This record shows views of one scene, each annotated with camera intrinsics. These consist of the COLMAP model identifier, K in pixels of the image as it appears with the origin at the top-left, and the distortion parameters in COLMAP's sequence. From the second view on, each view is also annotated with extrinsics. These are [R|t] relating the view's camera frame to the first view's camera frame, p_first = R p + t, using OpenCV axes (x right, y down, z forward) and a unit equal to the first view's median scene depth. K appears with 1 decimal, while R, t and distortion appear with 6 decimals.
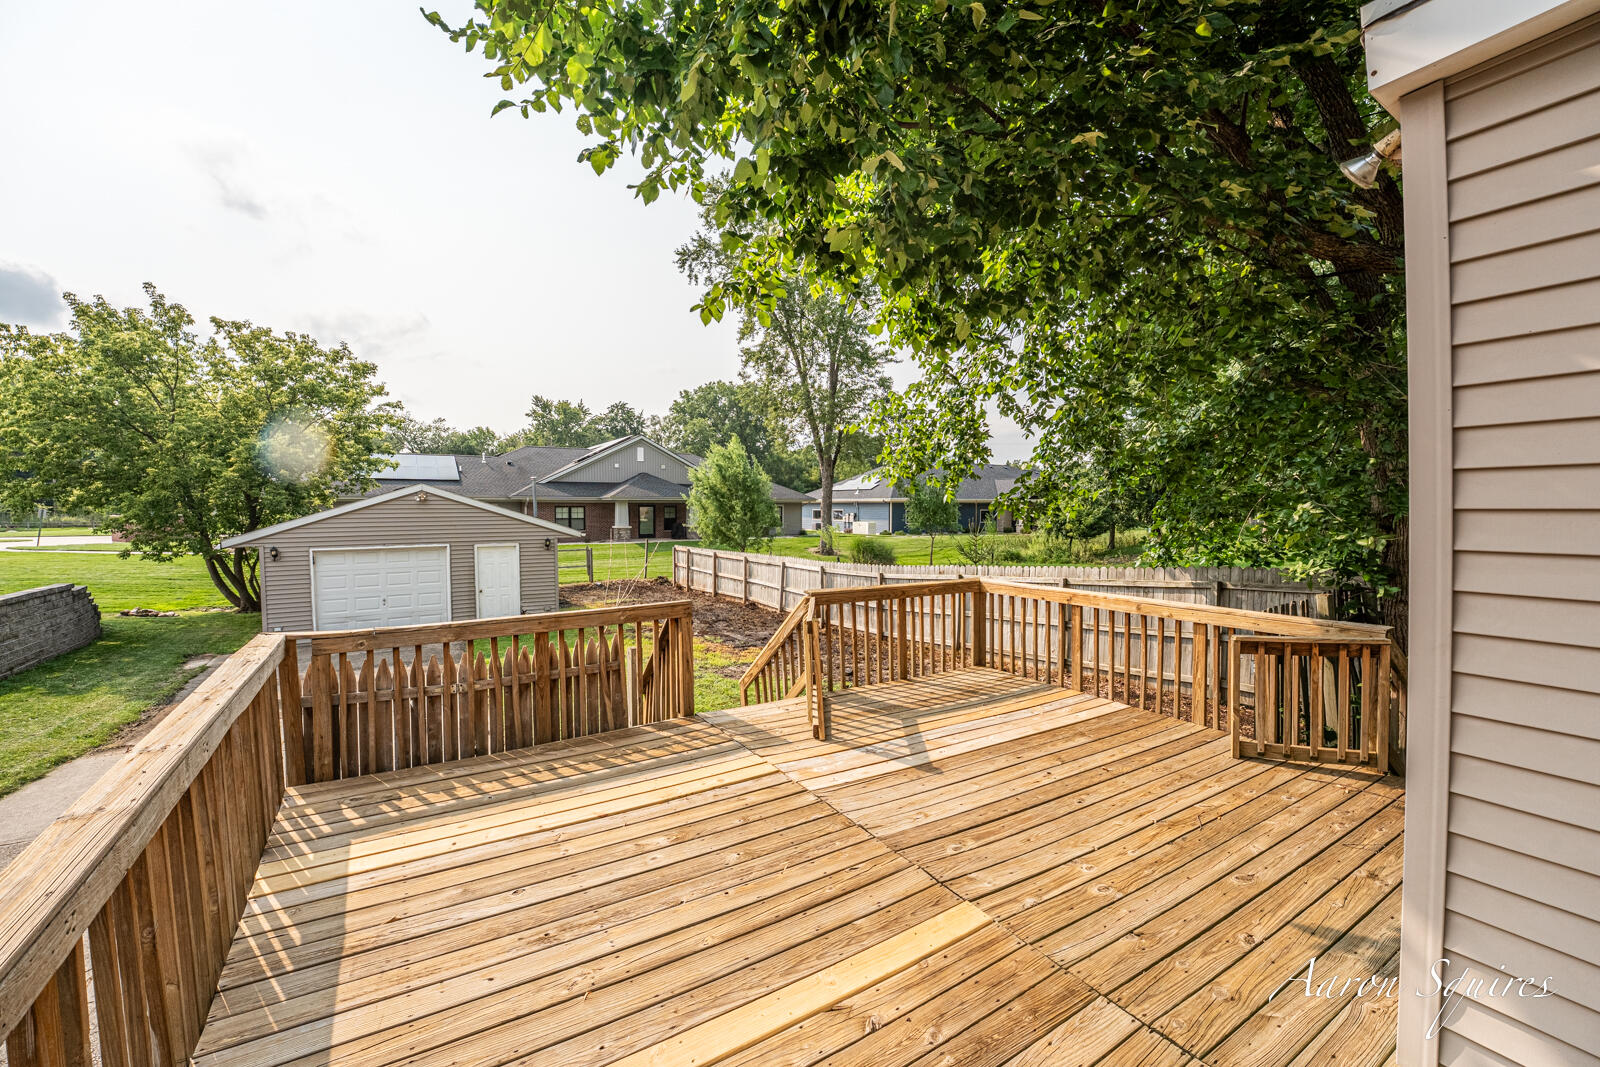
lens RADIAL K [[659.3, 0, 804.4], [0, 659.3, 537.6], [0, 0, 1]] dist [-0.024436, 0.001785]
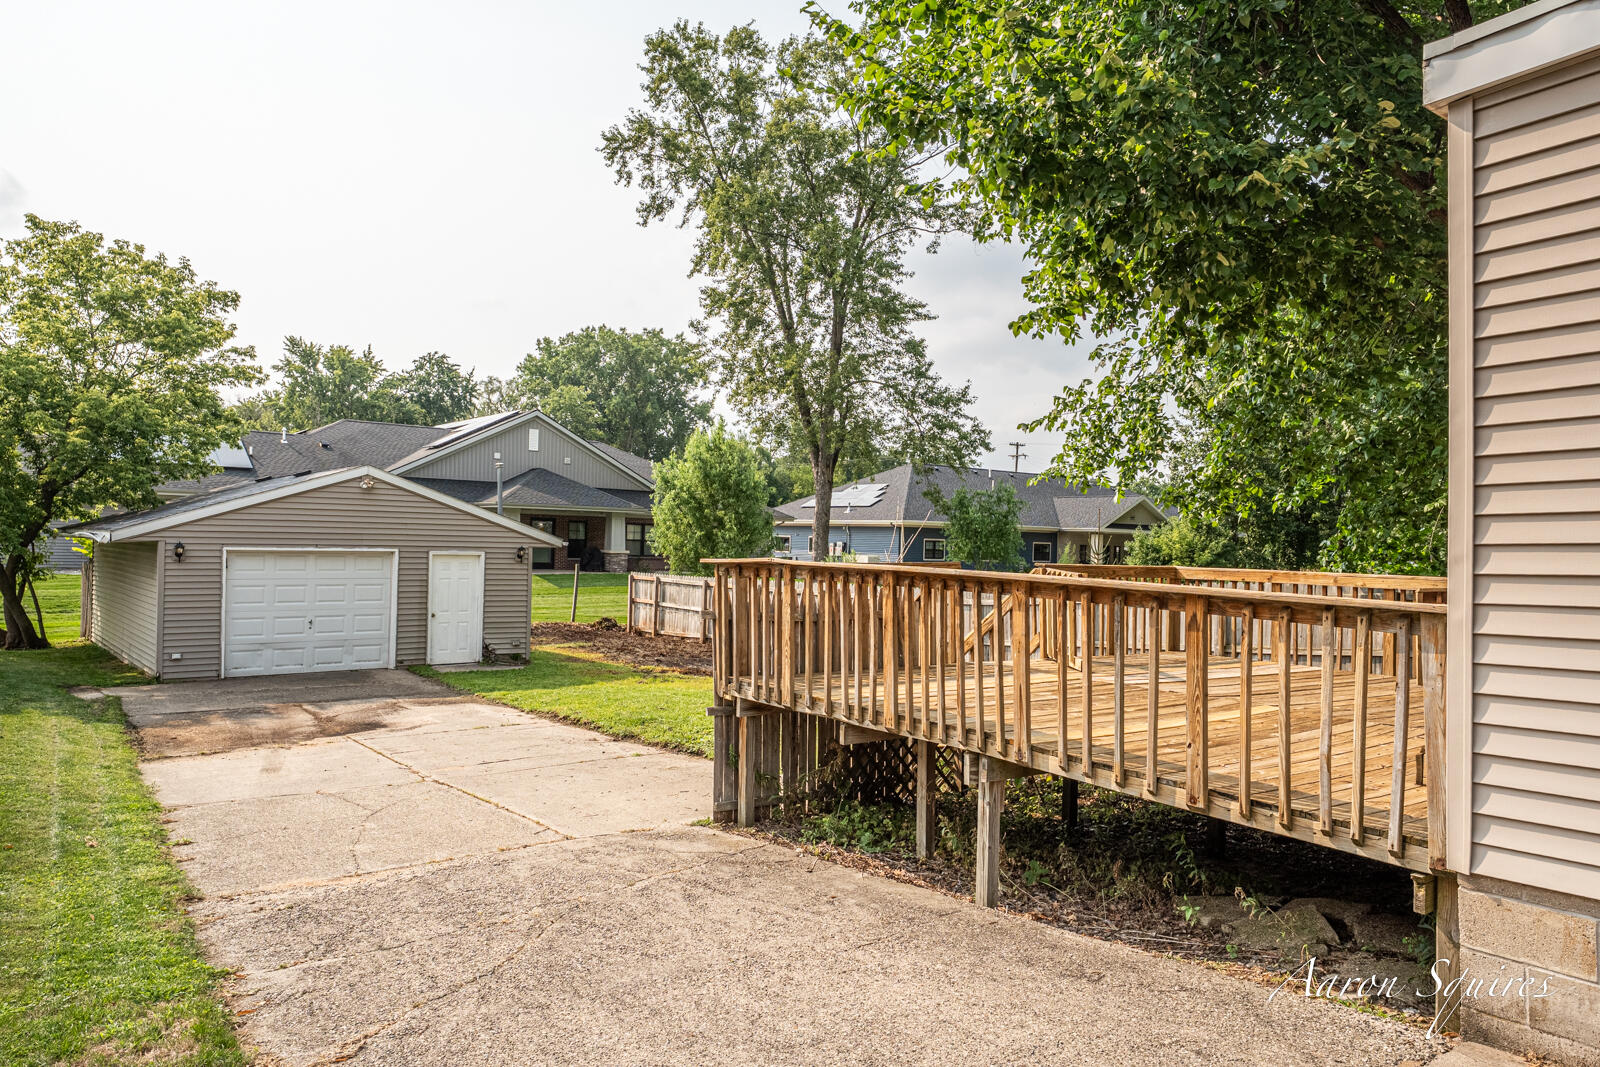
lens RADIAL K [[1087.8, 0, 827.8], [0, 1087.8, 525.5], [0, 0, 1]] dist [0.031930, 0.006422]
pose [[0.995186, 0.026557, 0.094333, -0.061618], [-0.020980, 0.998000, -0.059626, 0.016066], [-0.095728, 0.057360, 0.993753, -0.090854]]
